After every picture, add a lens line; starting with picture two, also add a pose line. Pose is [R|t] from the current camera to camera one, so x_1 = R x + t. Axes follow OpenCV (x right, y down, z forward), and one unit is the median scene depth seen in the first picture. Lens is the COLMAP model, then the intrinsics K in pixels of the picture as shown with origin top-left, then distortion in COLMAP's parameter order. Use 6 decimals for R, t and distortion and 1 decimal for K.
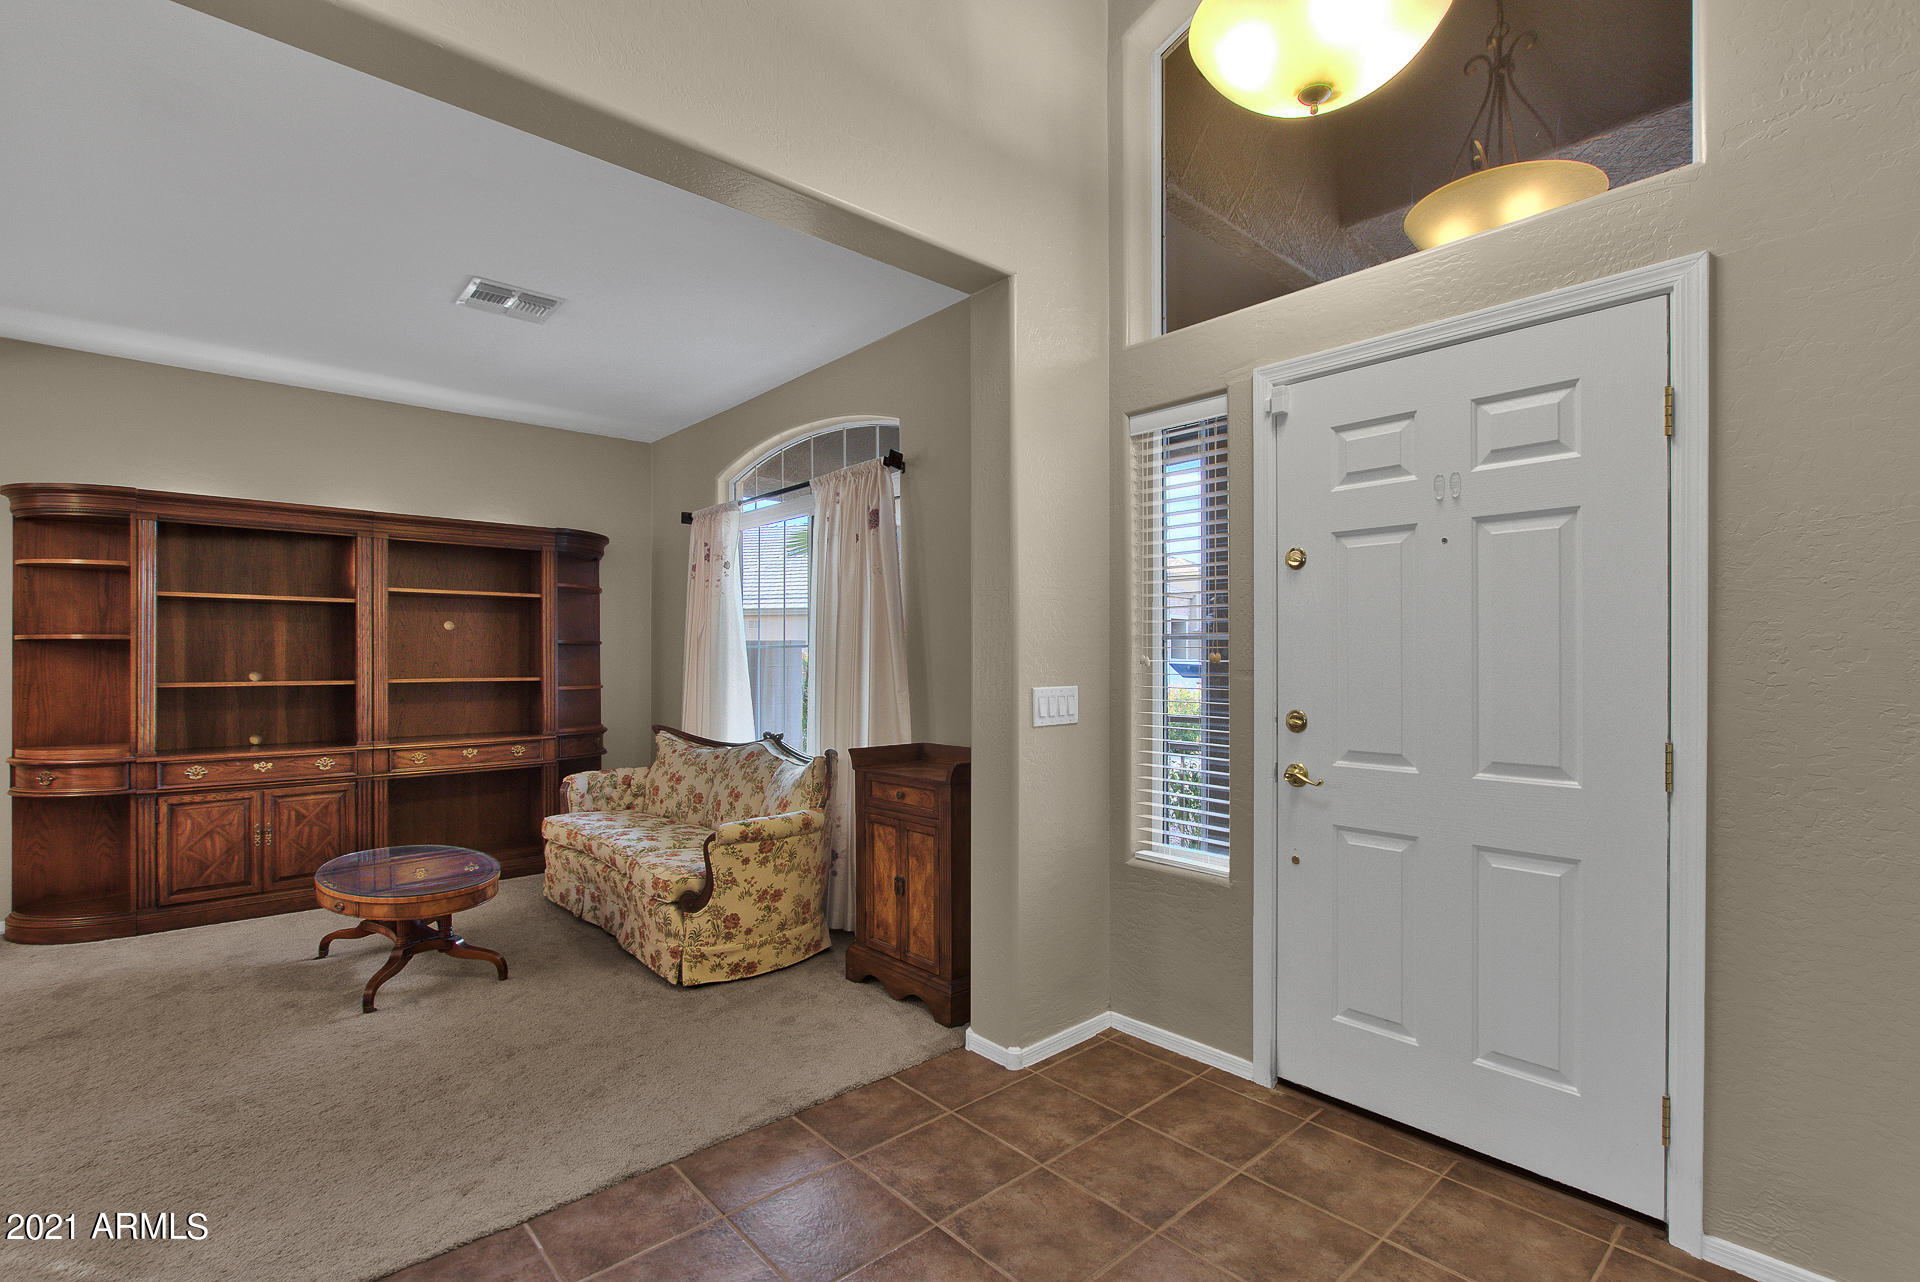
lens RADIAL K [[893.9, 0, 960.8], [0, 893.9, 657.8], [0, 0, 1]] dist [-0.005615, -0.000162]
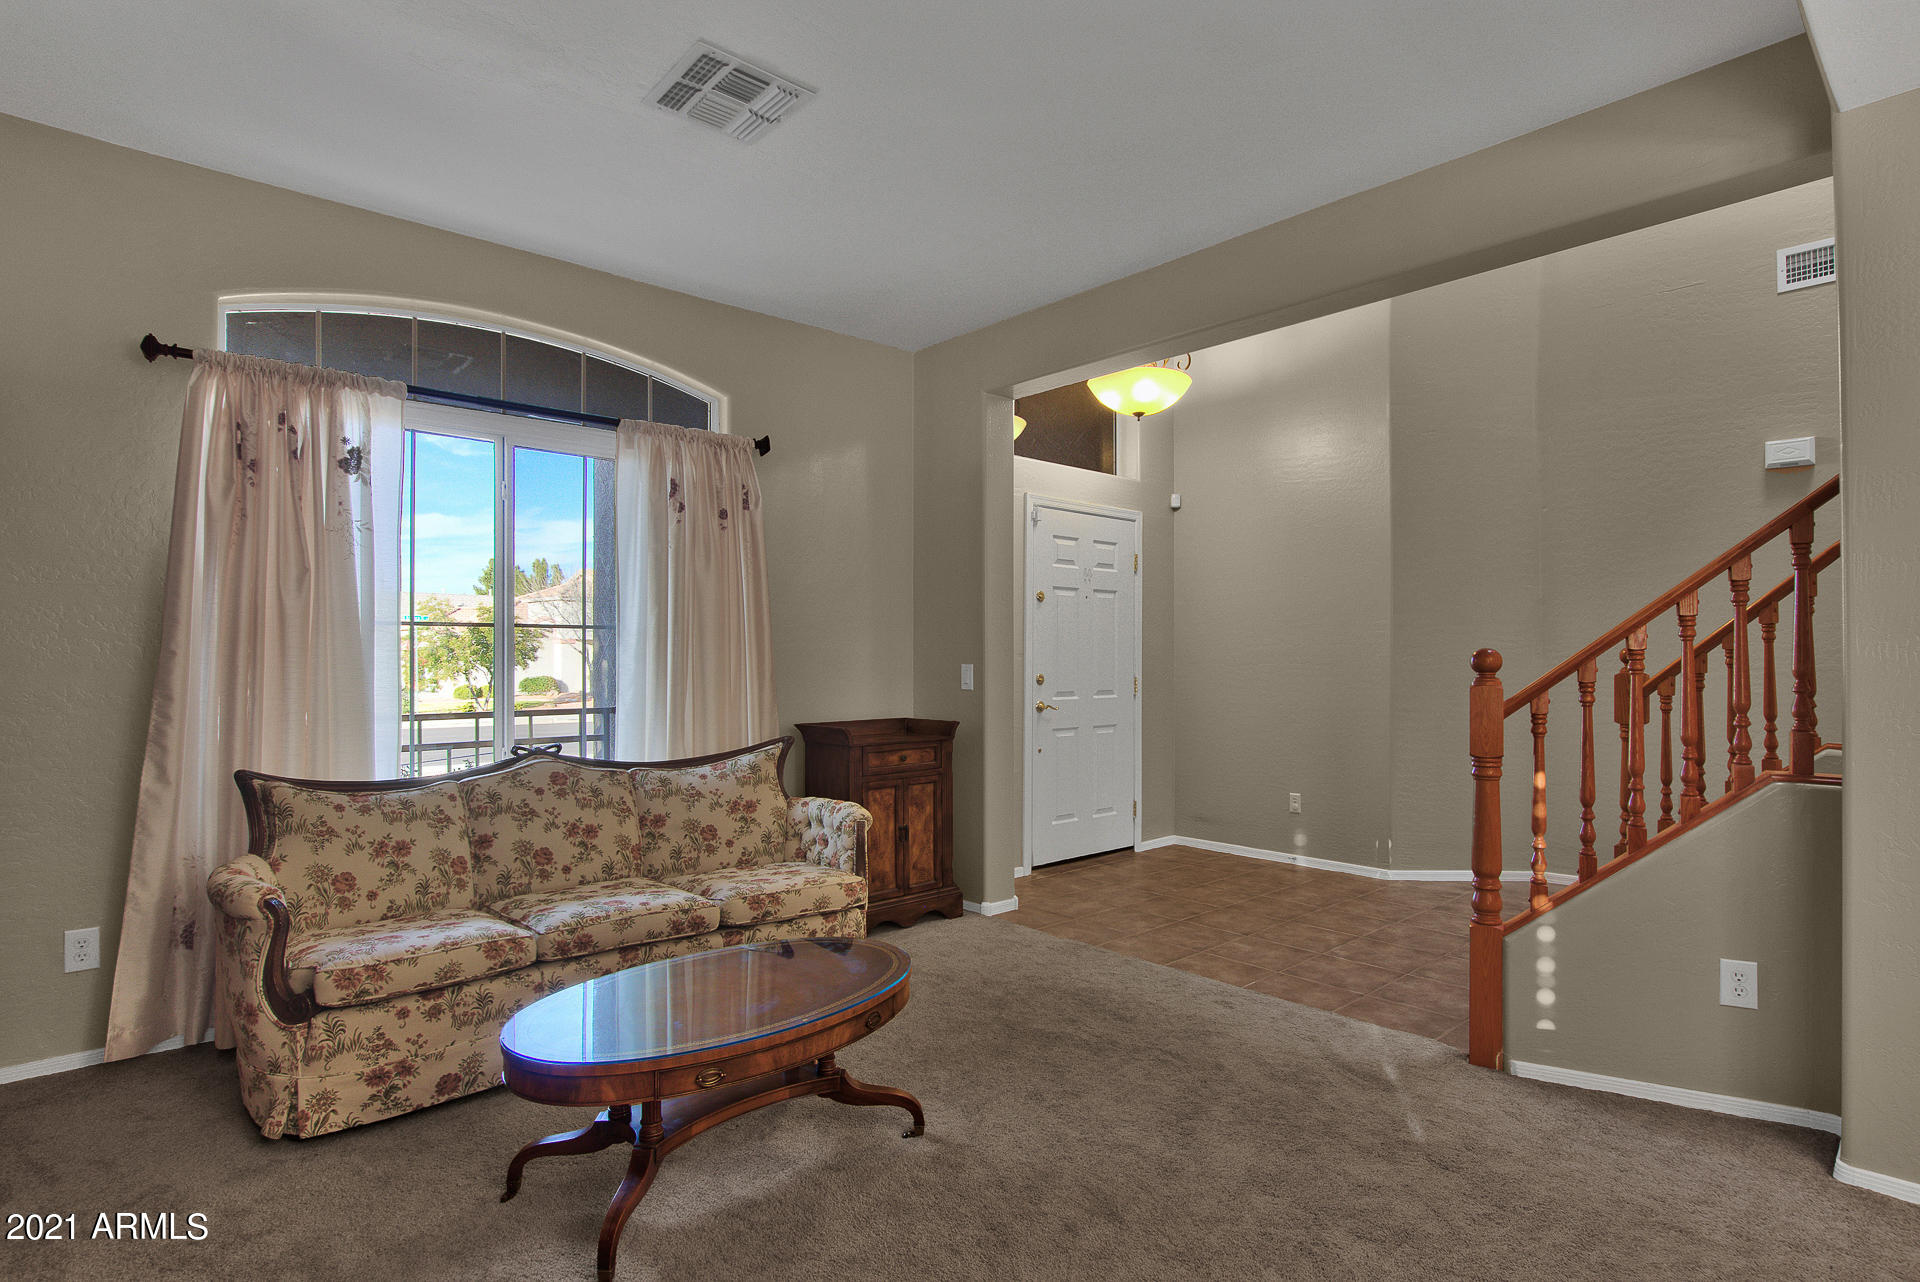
lens RADIAL K [[995.7, 0, 960.0], [0, 995.7, 641.0], [0, 0, 1]] dist [-0.027525, -0.000011]
pose [[-0.013200, 0.019874, 0.999715, -1.771260], [0.005374, 0.999789, -0.019804, 0.028508], [-0.999898, 0.005111, -0.013304, 1.177737]]
